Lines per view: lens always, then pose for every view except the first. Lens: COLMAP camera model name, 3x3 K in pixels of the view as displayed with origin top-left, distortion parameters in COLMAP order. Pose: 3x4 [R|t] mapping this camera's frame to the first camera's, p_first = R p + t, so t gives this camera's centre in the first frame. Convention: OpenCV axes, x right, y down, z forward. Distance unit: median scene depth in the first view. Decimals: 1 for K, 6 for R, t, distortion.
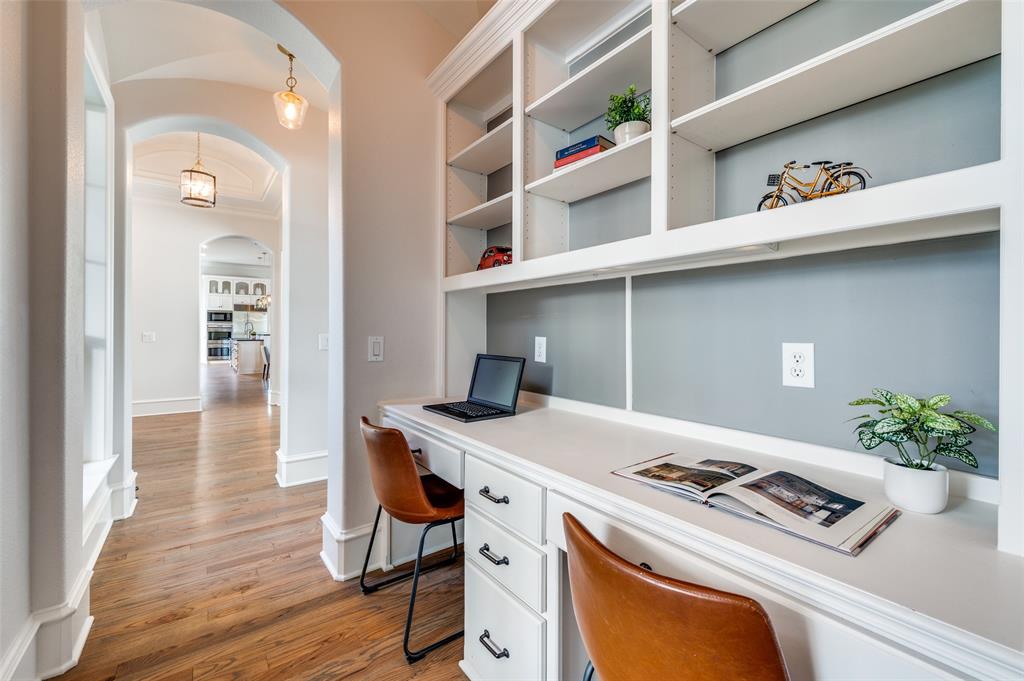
lens RADIAL K [[422.2, 0, 514.1], [0, 422.2, 326.9], [0, 0, 1]] dist [-0.009415, 0.000280]
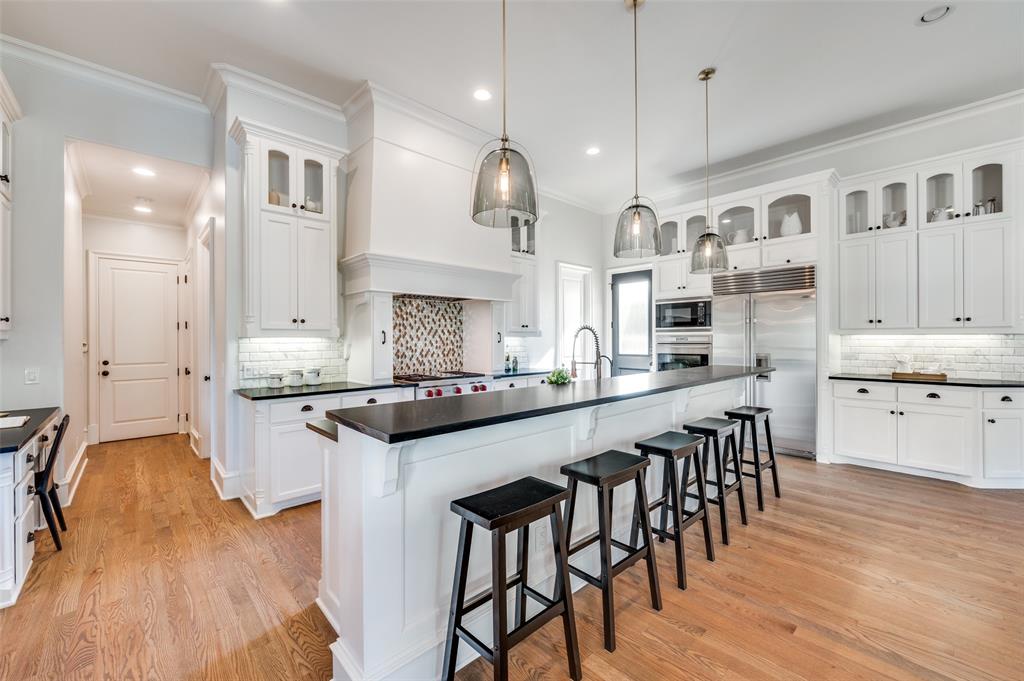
lens RADIAL K [[410.3, 0, 512.2], [0, 410.3, 338.5], [0, 0, 1]] dist [-0.002569, 0.000877]
pose [[0.115684, 0.001478, -0.993285, -0.352415], [0.014857, 0.999884, 0.003219, -0.006070], [0.993175, -0.015129, 0.115648, 0.804322]]
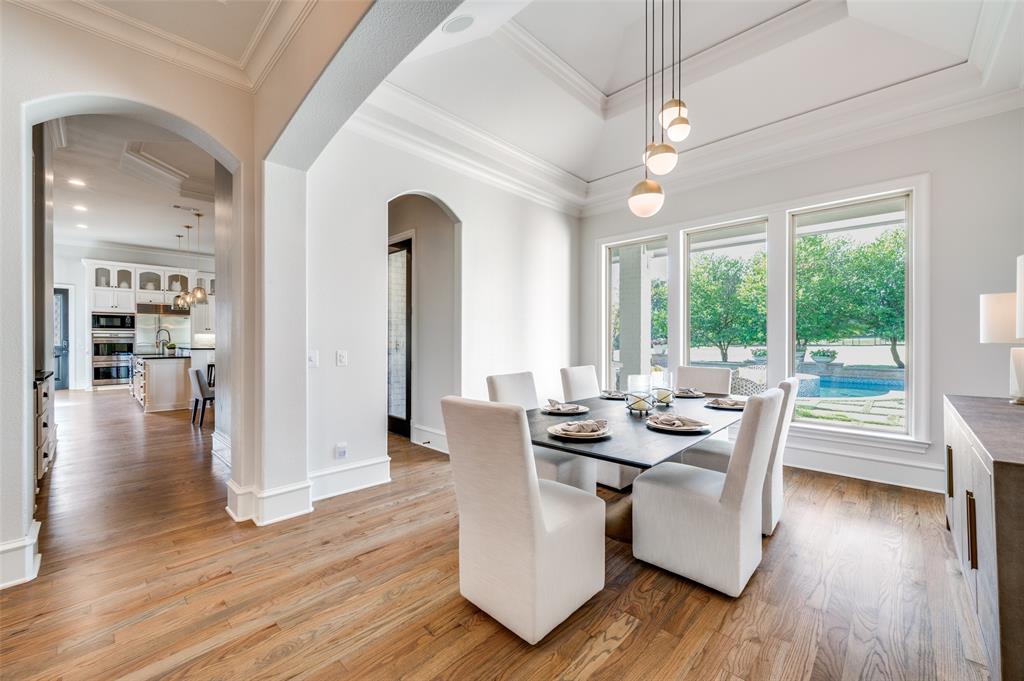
lens RADIAL K [[410.3, 0, 516.1], [0, 410.3, 339.6], [0, 0, 1]] dist [-0.002569, 0.000877]
pose [[0.987446, -0.000705, 0.157957, -0.159261], [-0.000991, 0.999943, 0.010660, -0.002616], [-0.157956, -0.010683, 0.987388, 0.238860]]
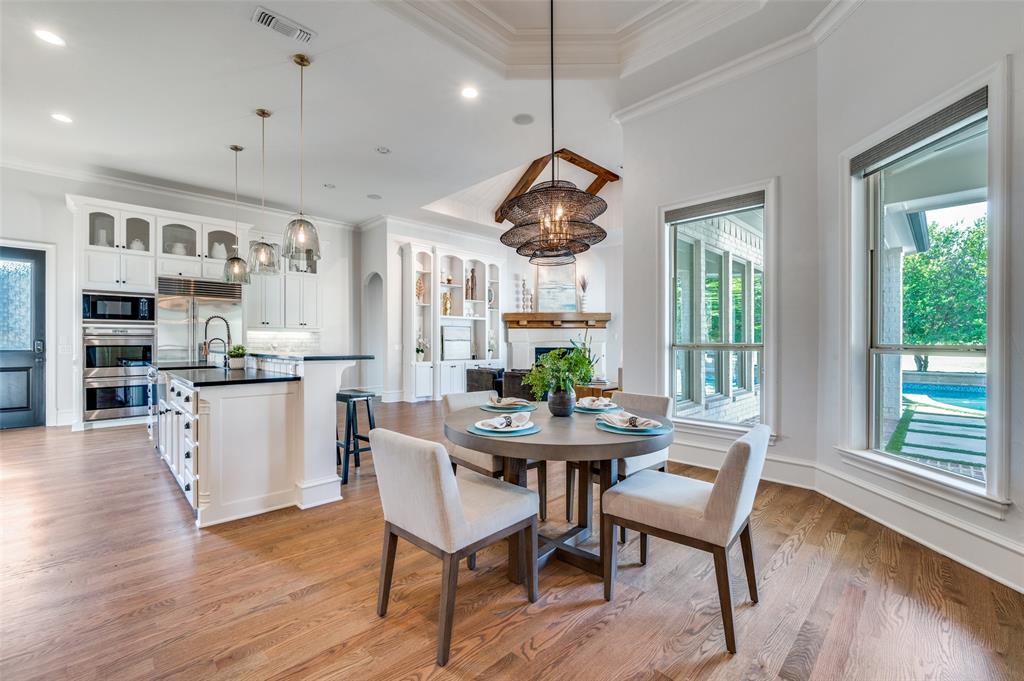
lens RADIAL K [[422.2, 0, 503.1], [0, 422.2, 342.0], [0, 0, 1]] dist [-0.009415, 0.000280]
pose [[0.992533, -0.000234, 0.121973, -0.393528], [-0.000905, 0.999956, 0.009285, 0.003874], [-0.121970, -0.009326, 0.992490, 0.569405]]
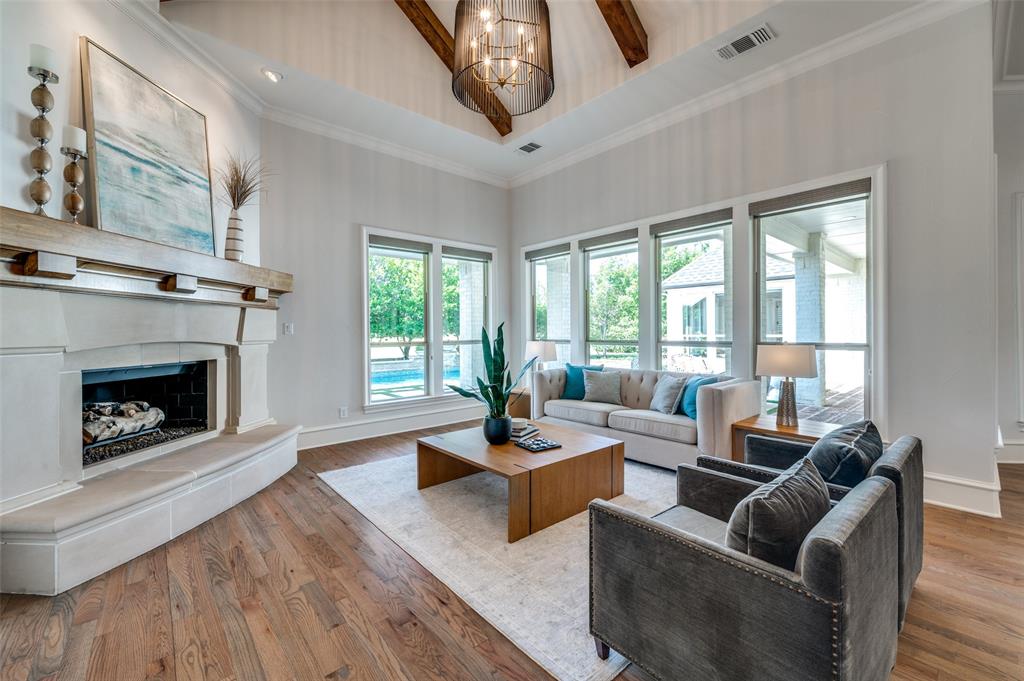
lens RADIAL K [[410.3, 0, 509.0], [0, 410.3, 332.8], [0, 0, 1]] dist [-0.002569, 0.000877]
pose [[-0.083898, 0.000916, 0.996474, -0.438191], [0.001550, 0.999998, -0.000789, 0.004239], [-0.996473, 0.001478, -0.083899, 1.090228]]
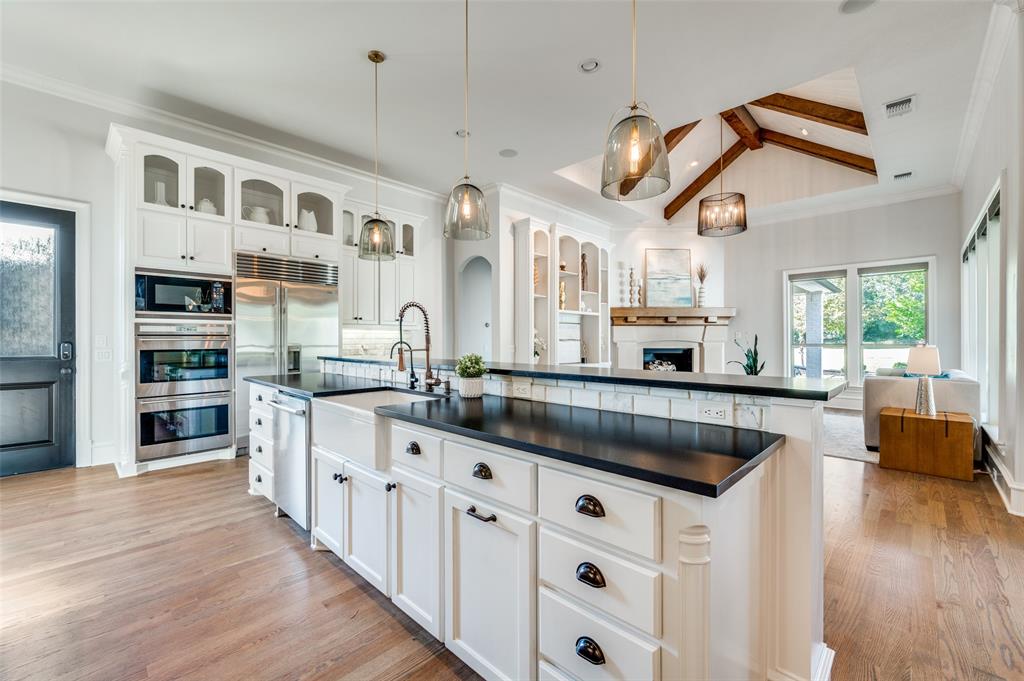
lens RADIAL K [[422.2, 0, 506.2], [0, 422.2, 339.6], [0, 0, 1]] dist [-0.009415, 0.000280]
pose [[0.987729, -0.000167, 0.156180, -0.537433], [-0.001457, 0.999946, 0.010285, 0.001431], [-0.156174, -0.010386, 0.987675, 0.699317]]
